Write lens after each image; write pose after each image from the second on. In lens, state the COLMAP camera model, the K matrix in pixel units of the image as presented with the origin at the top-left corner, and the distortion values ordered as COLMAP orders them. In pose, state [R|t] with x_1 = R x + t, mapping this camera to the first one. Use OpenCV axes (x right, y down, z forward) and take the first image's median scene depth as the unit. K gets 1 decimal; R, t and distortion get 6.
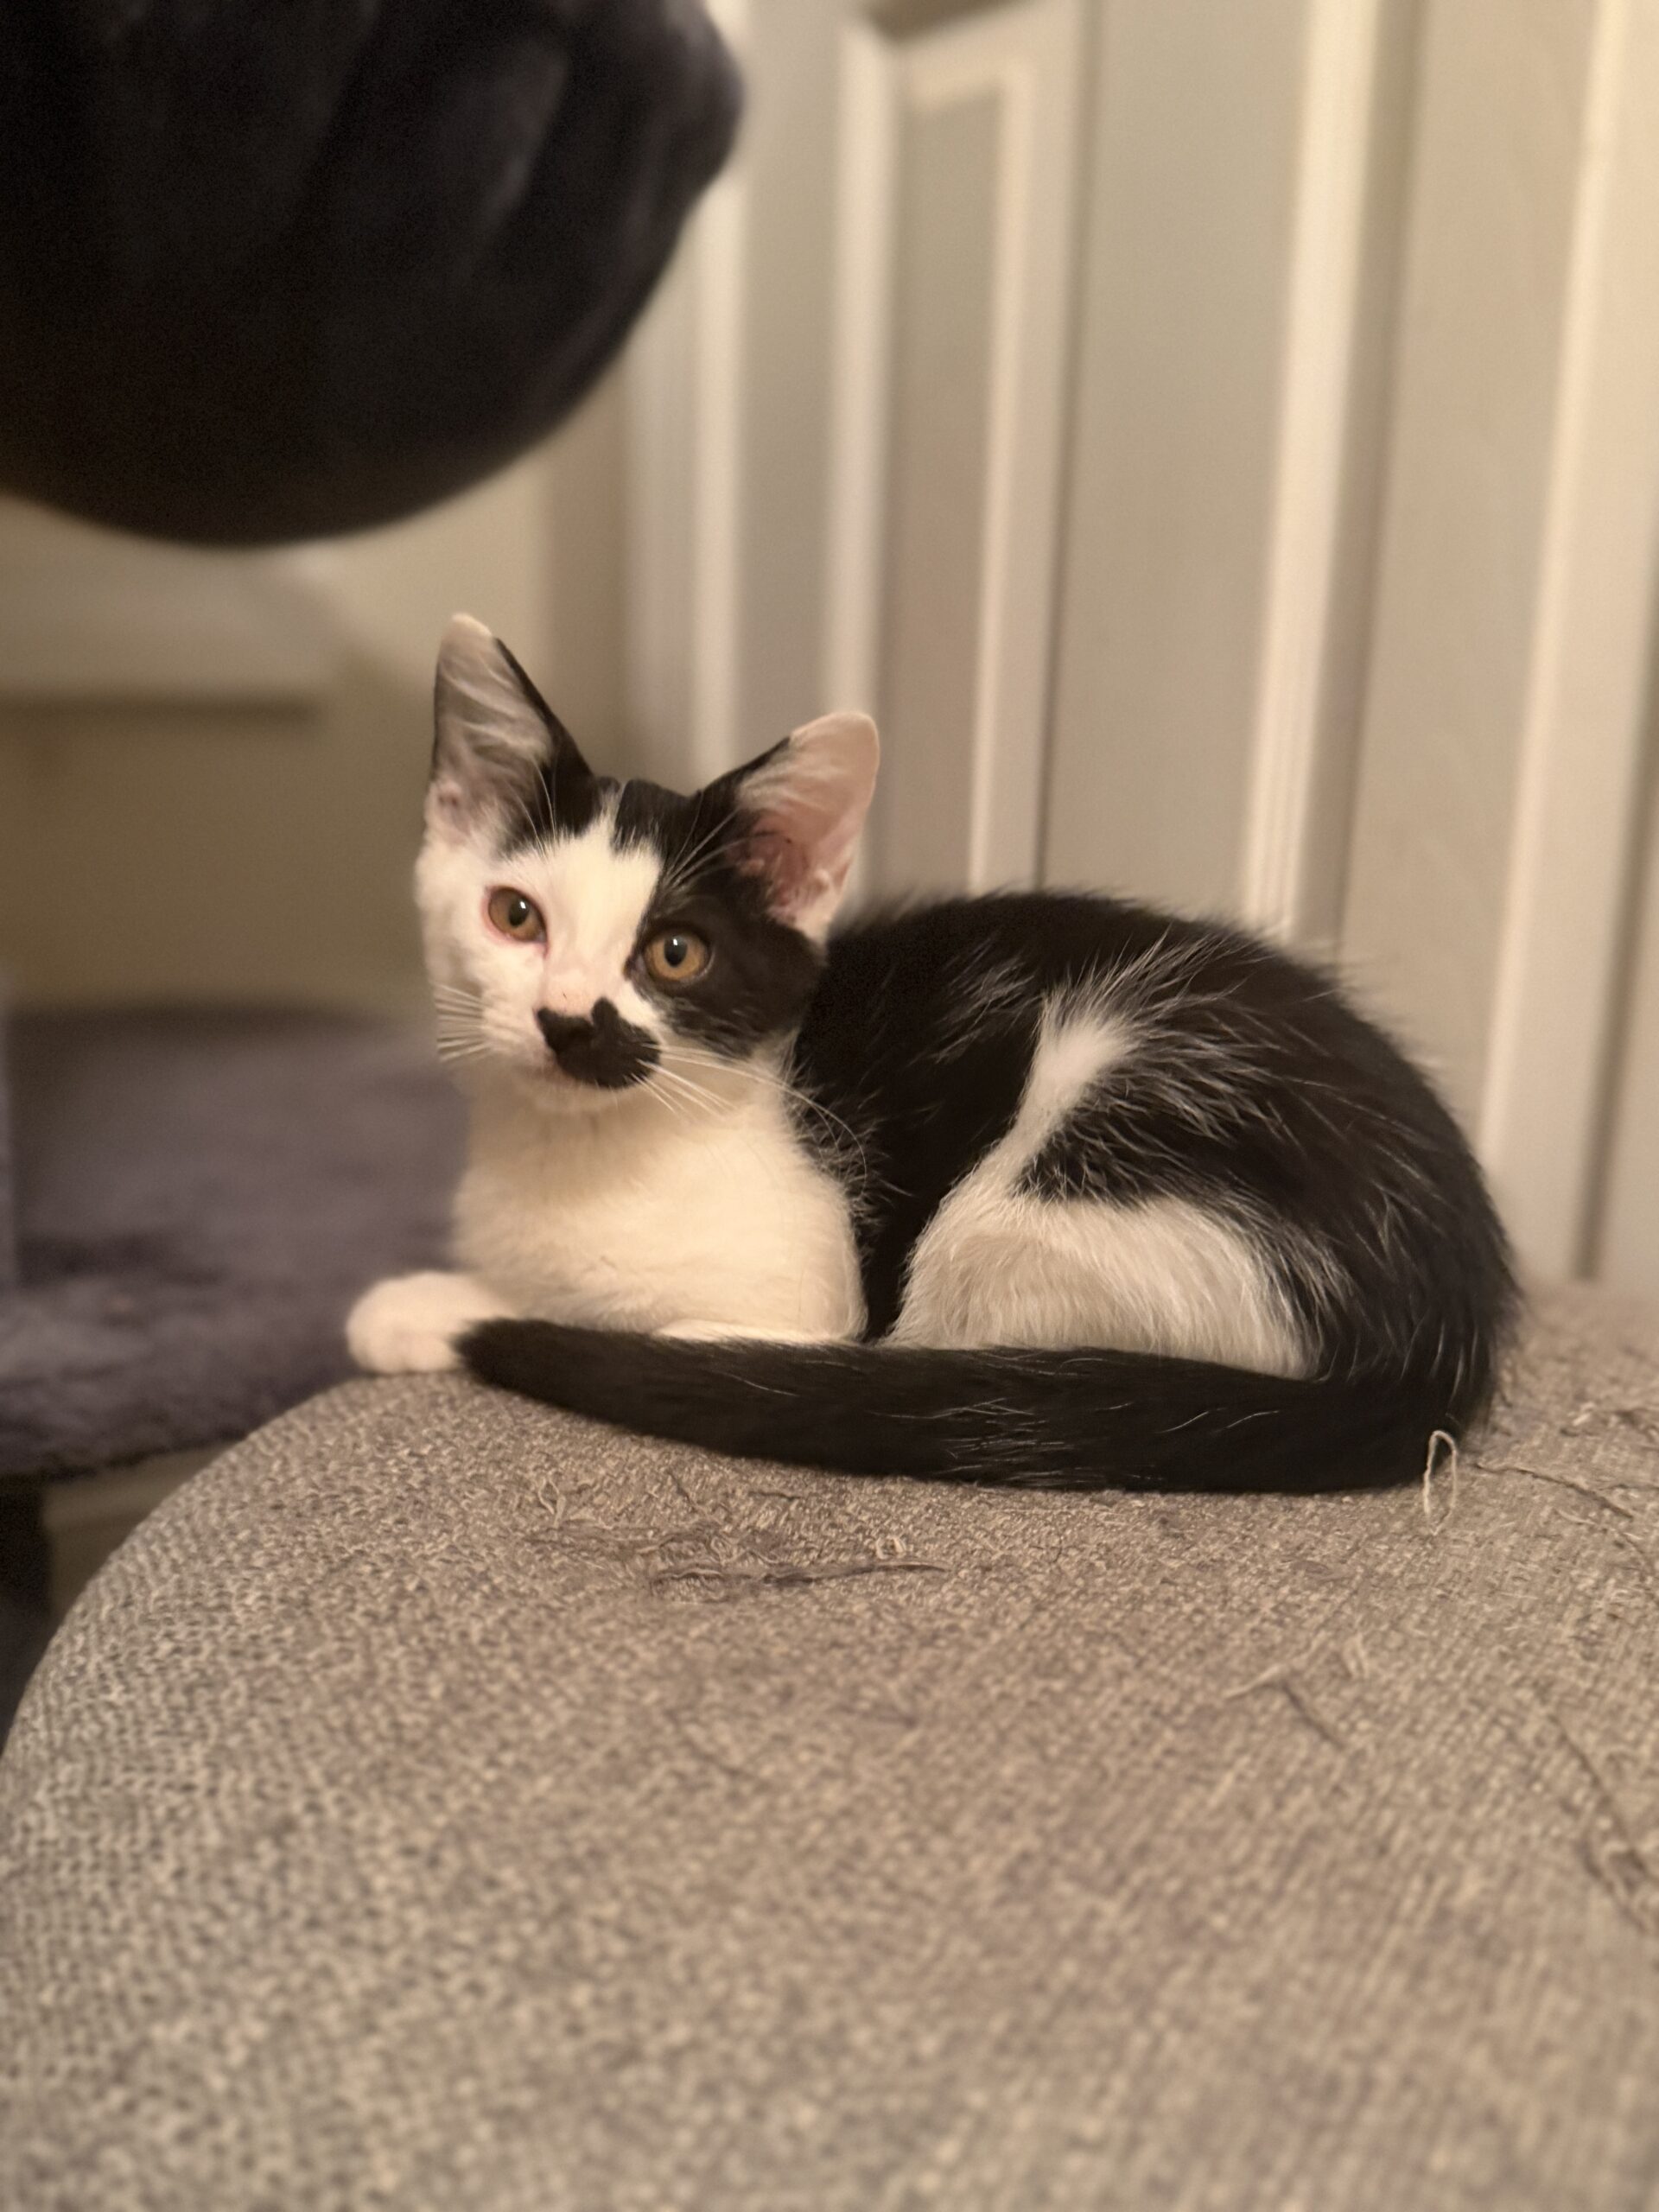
lens RADIAL K [[1860.8, 0, 829.5], [0, 1860.8, 1106.0], [0, 0, 1]] dist [0.139693, -0.435970]
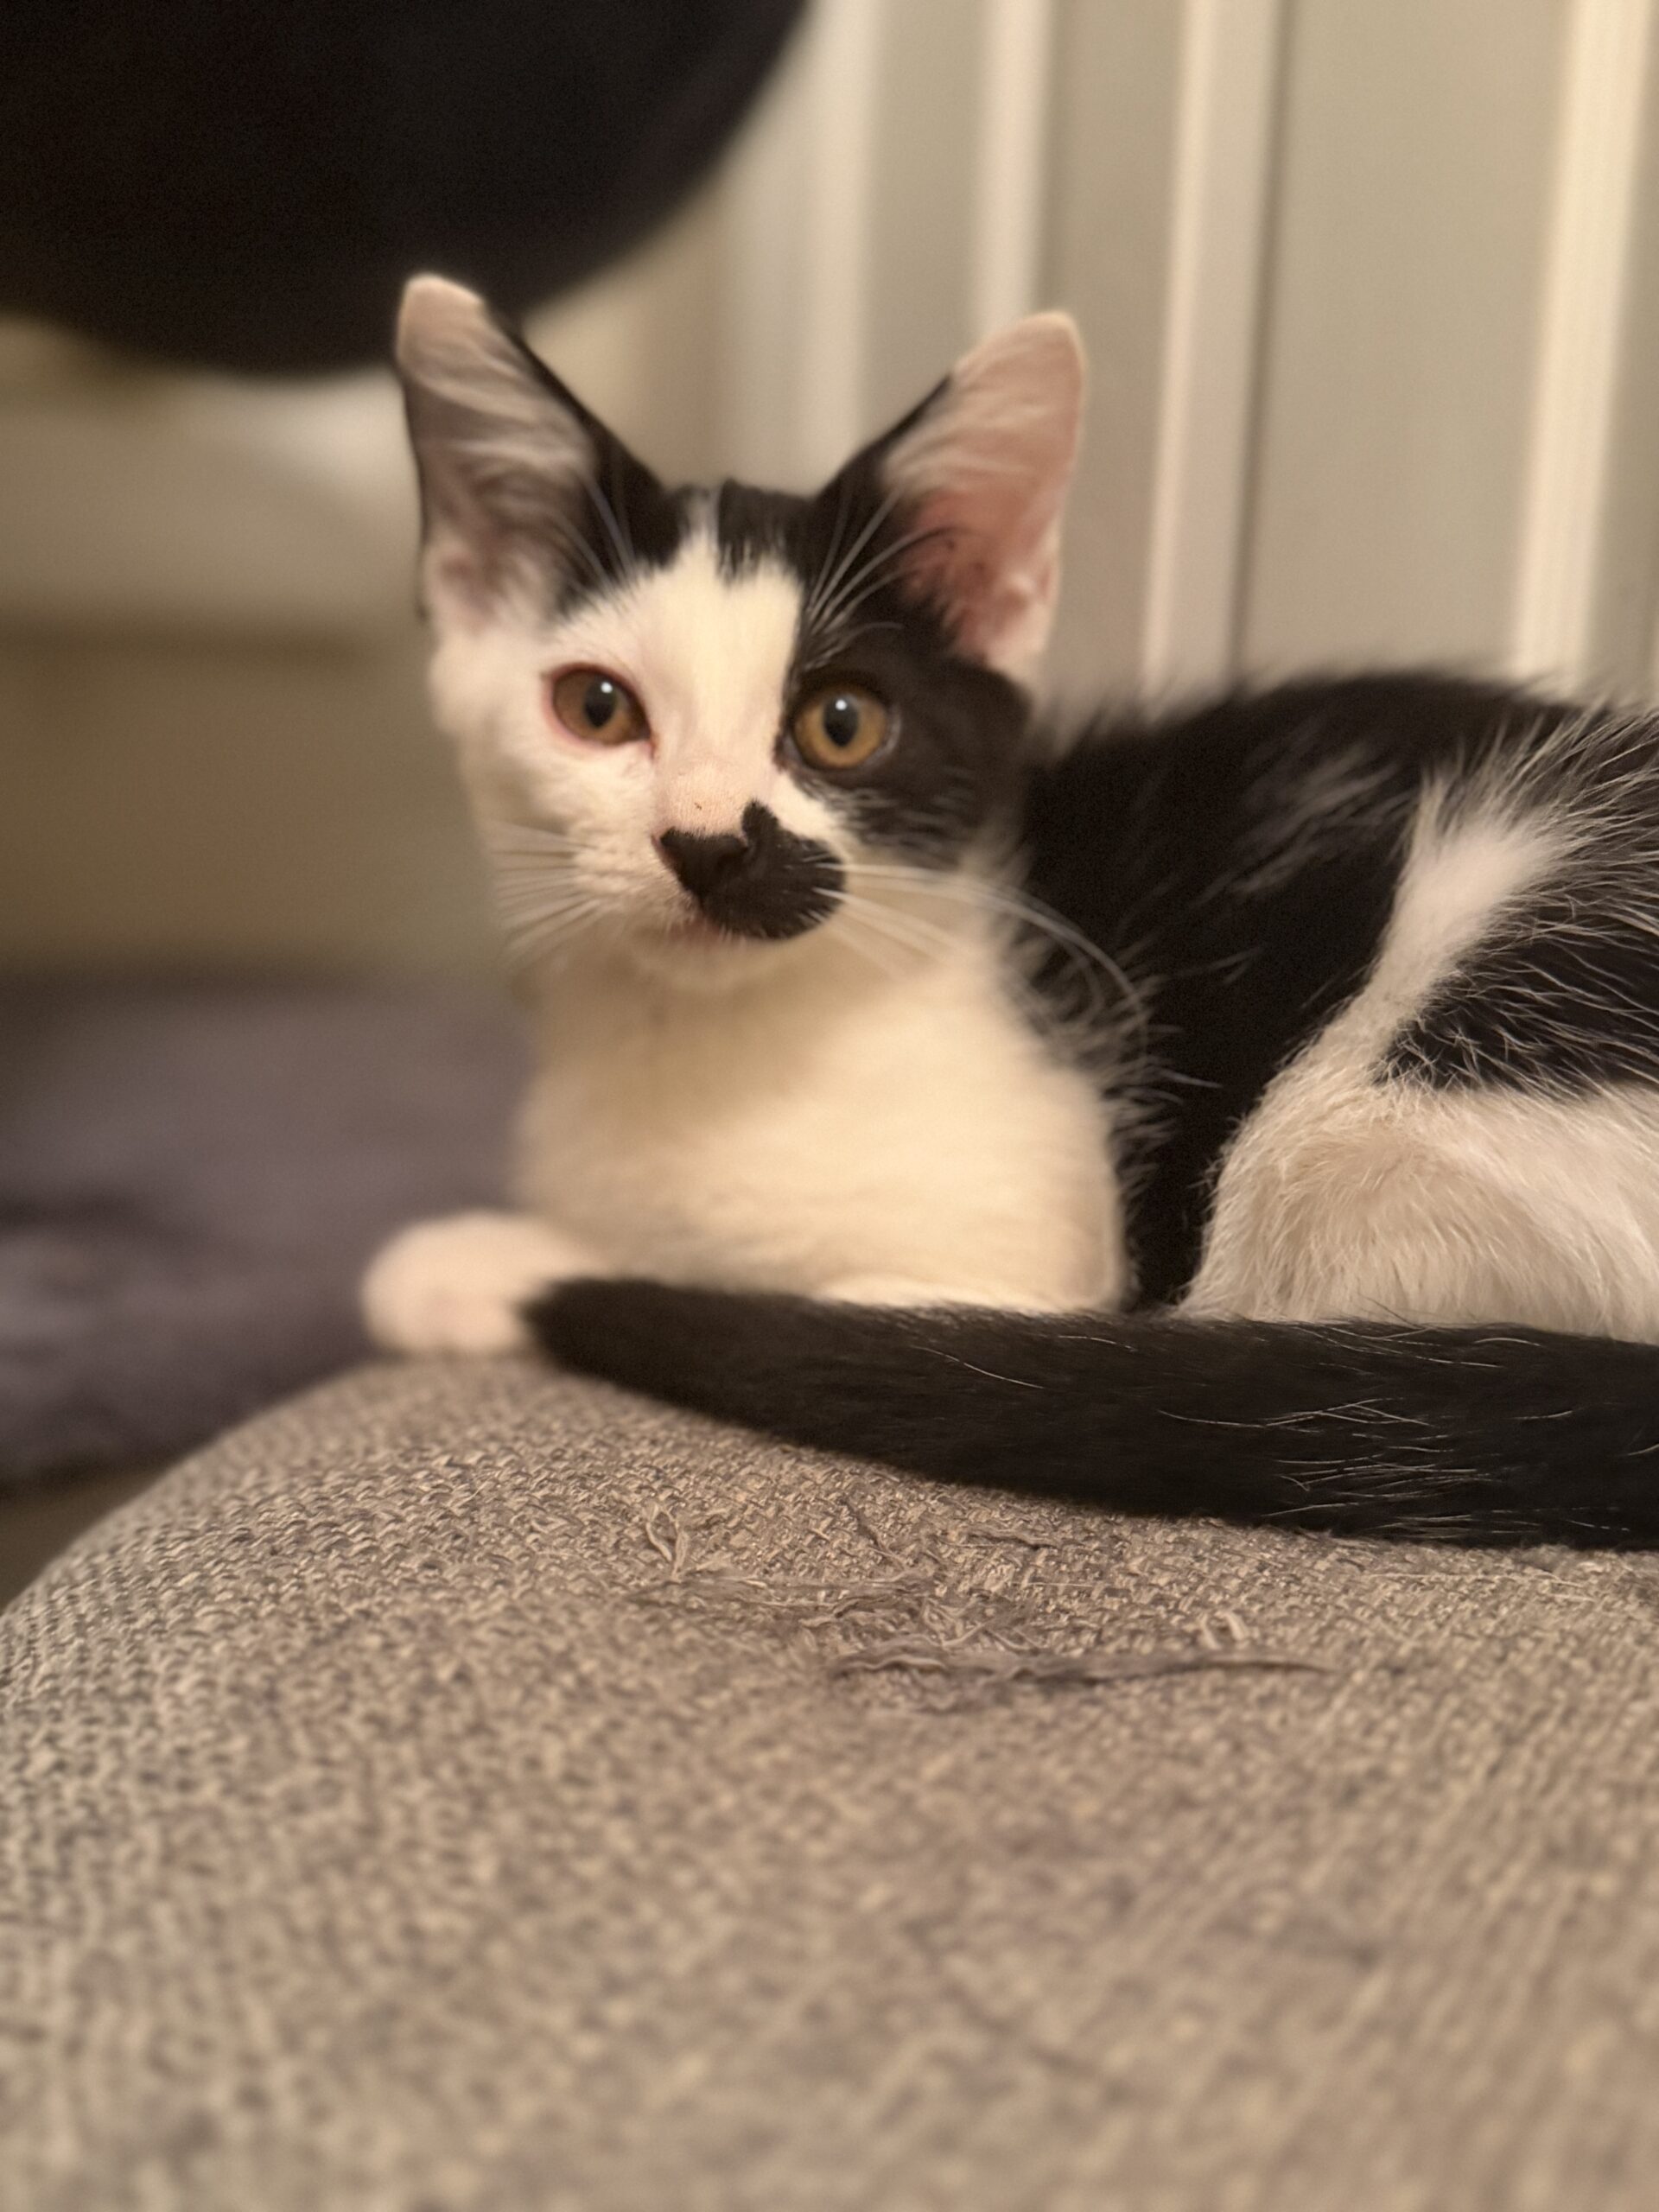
lens RADIAL K [[1860.8, 0, 829.5], [0, 1860.8, 1106.0], [0, 0, 1]] dist [0.139693, -0.435970]
pose [[0.999485, 0.019013, -0.025840, -0.085305], [-0.019844, 0.999281, -0.032300, 0.088998], [0.025207, 0.032796, 0.999144, 0.386371]]
